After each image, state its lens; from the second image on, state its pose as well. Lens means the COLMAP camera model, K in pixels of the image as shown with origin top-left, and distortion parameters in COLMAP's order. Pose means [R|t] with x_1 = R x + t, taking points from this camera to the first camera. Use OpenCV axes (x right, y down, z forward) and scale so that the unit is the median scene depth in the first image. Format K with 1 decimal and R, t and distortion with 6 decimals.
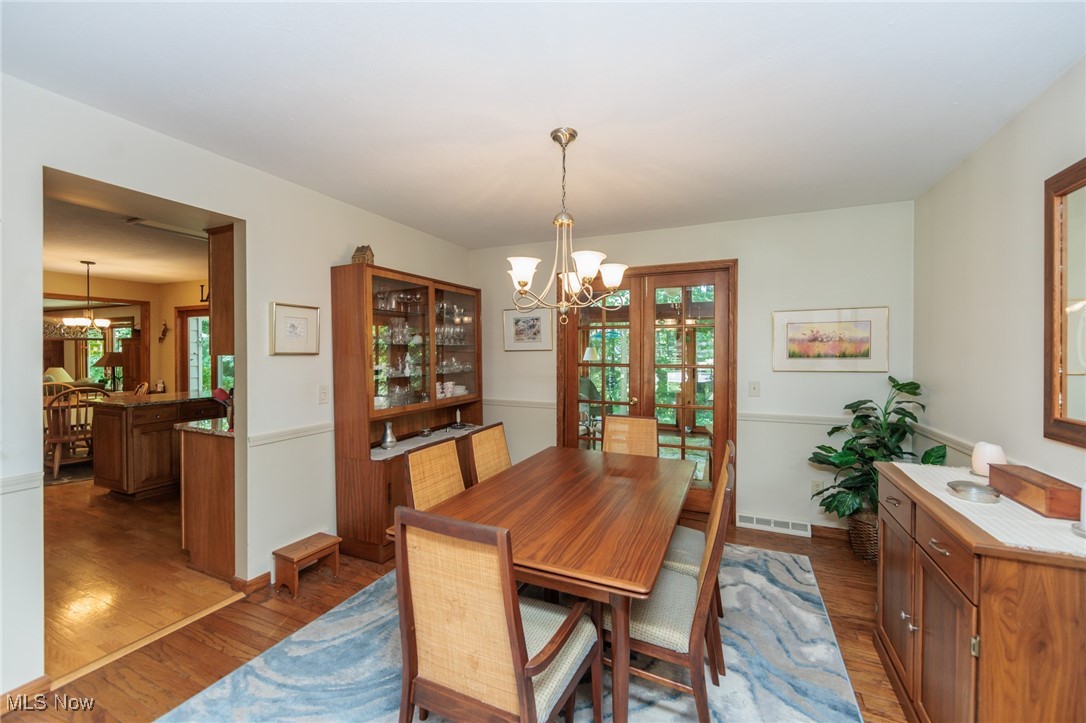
lens RADIAL K [[428.6, 0, 539.6], [0, 428.6, 358.1], [0, 0, 1]] dist [-0.001828, -0.000084]
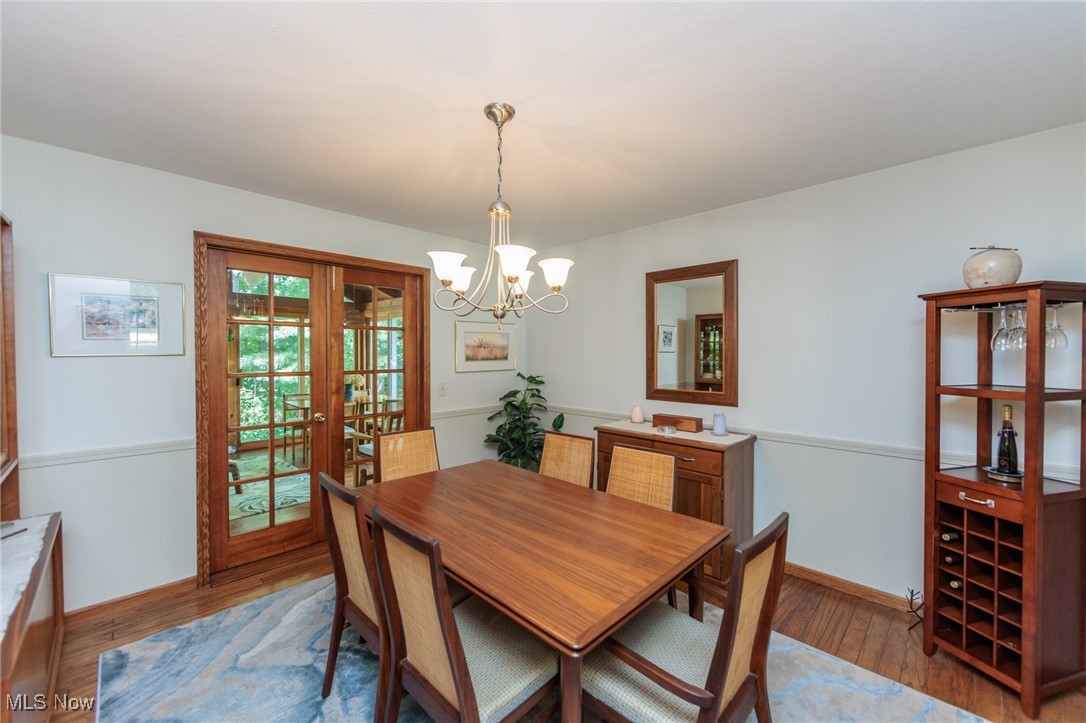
lens RADIAL K [[428.6, 0, 538.7], [0, 428.6, 358.6], [0, 0, 1]] dist [-0.001828, -0.000084]
pose [[0.346127, -0.013982, 0.938084, -0.481676], [0.009608, 0.999889, 0.011358, -0.019293], [-0.938139, 0.005082, 0.346223, 0.408435]]
